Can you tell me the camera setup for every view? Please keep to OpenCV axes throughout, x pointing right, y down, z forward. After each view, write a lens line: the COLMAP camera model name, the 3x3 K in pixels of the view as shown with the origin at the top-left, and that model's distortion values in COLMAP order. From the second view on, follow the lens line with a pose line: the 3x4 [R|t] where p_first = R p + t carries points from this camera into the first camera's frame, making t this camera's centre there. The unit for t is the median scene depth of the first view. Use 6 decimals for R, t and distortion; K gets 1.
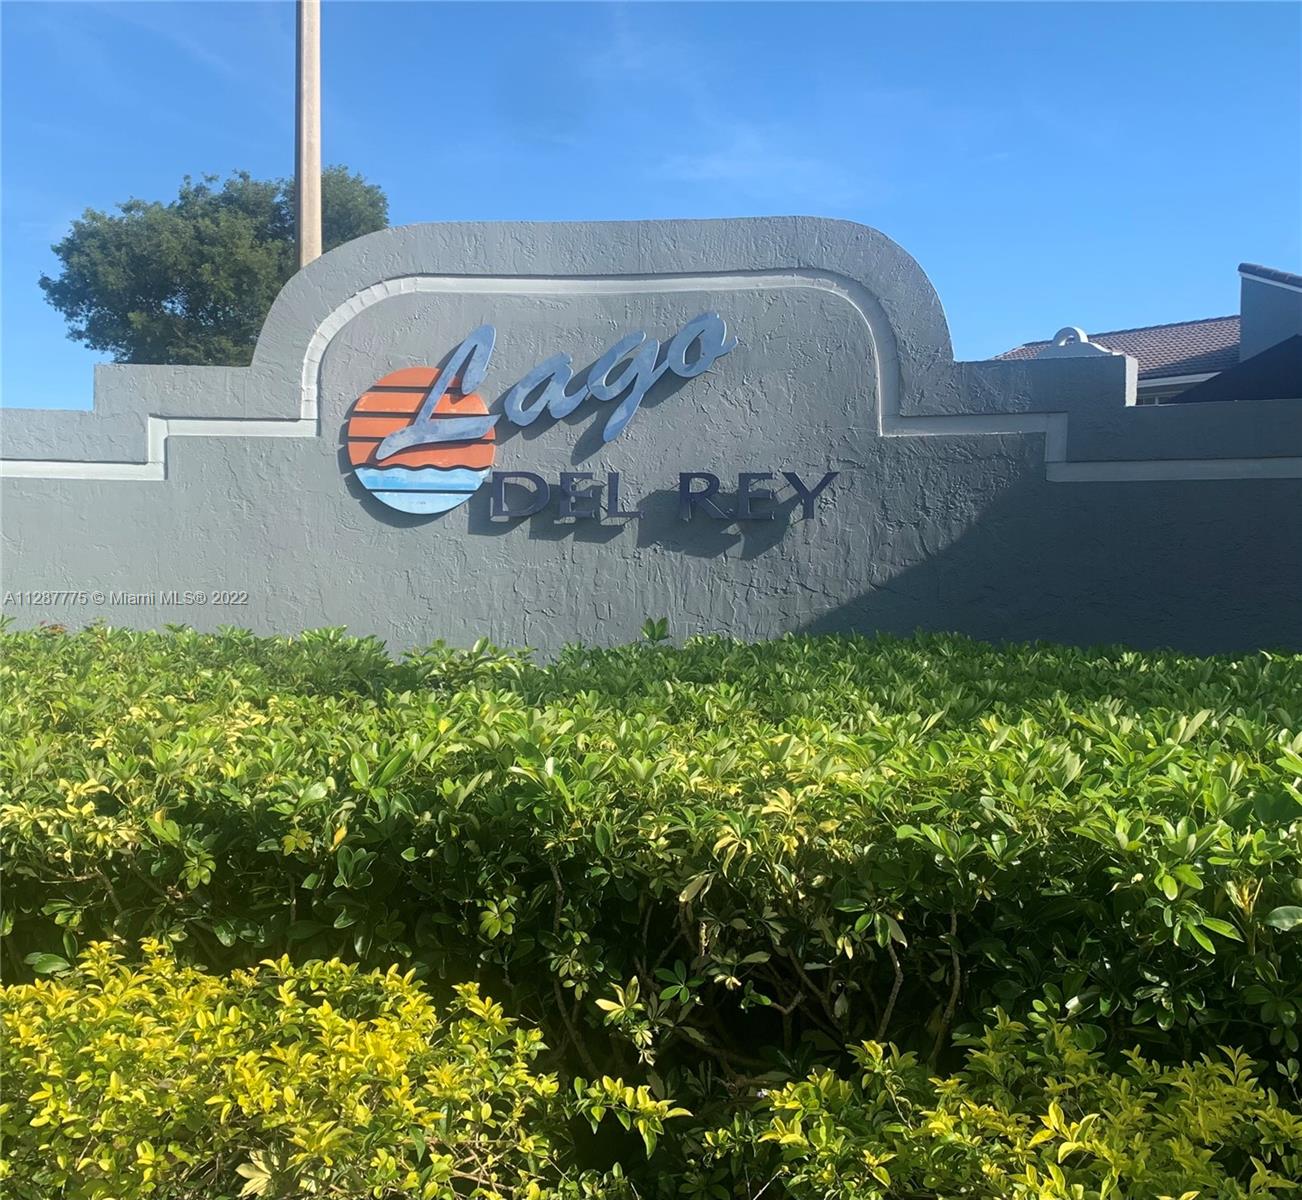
lens RADIAL K [[1589.3, 0, 646.2], [0, 1589.3, 606.5], [0, 0, 1]] dist [0.092279, 0.000000]
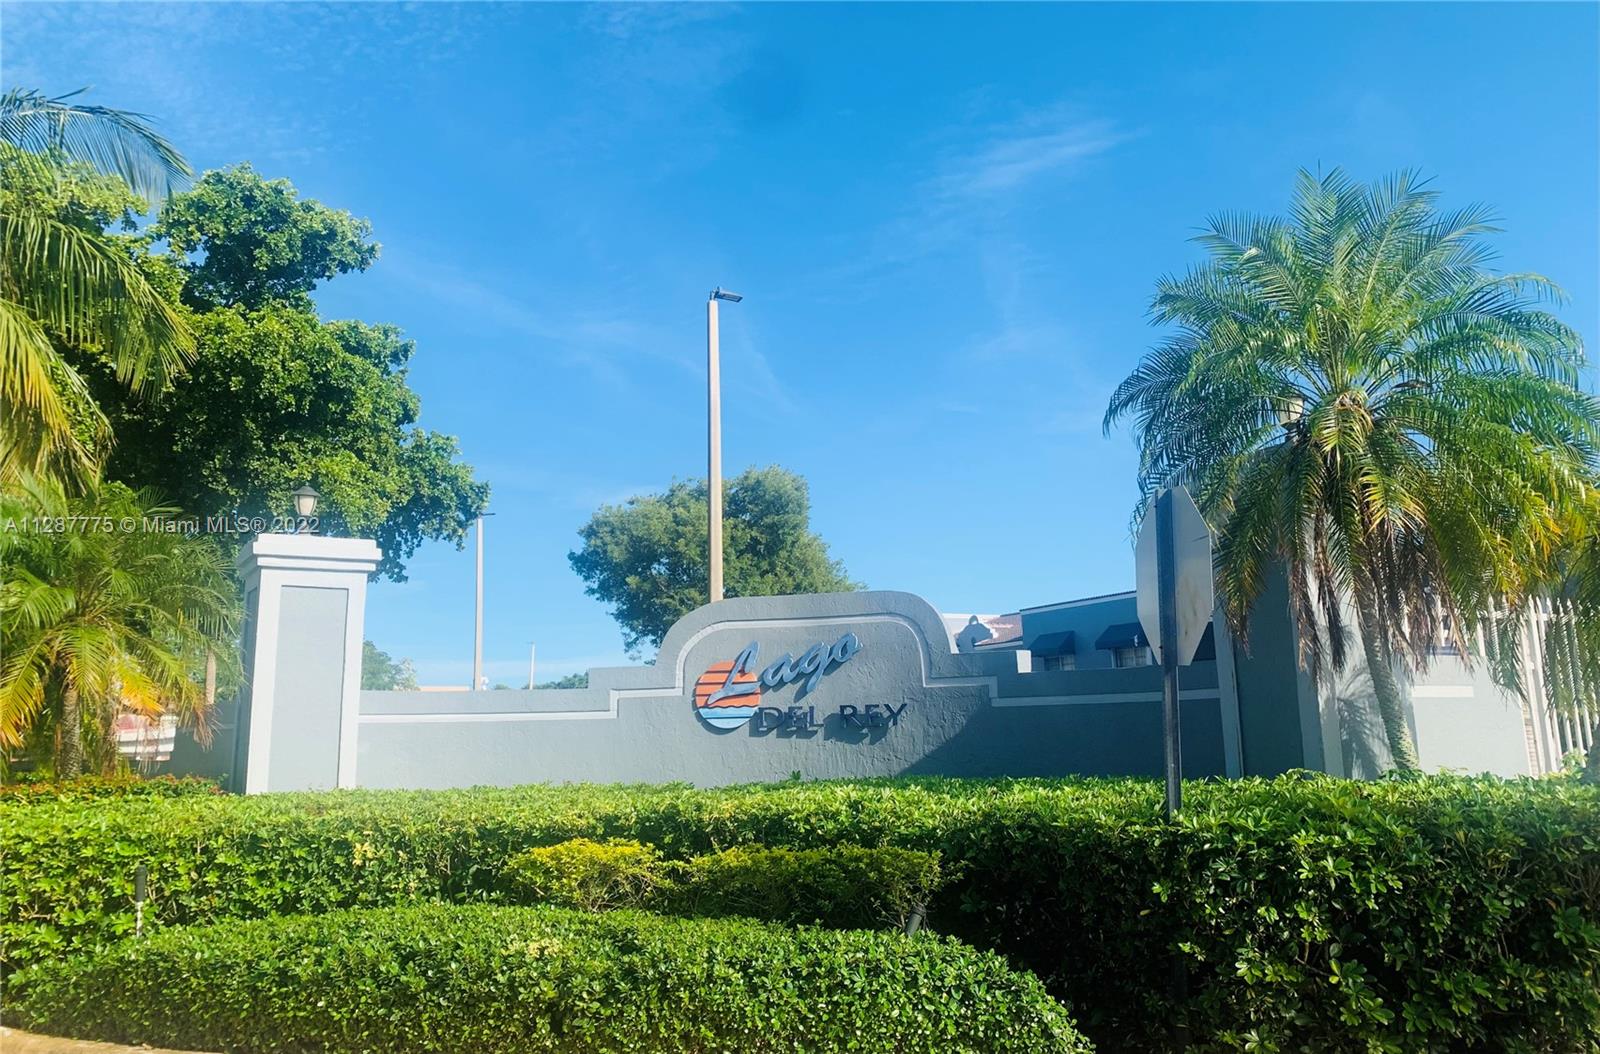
lens RADIAL K [[1217.6, 0, 809.4], [0, 1217.6, 522.2], [0, 0, 1]] dist [0.169300, 0.000978]
pose [[0.985877, -0.058127, -0.157060, 0.256859], [0.024101, 0.977315, -0.210417, 0.023204], [0.165728, 0.203660, 0.964913, -0.688679]]
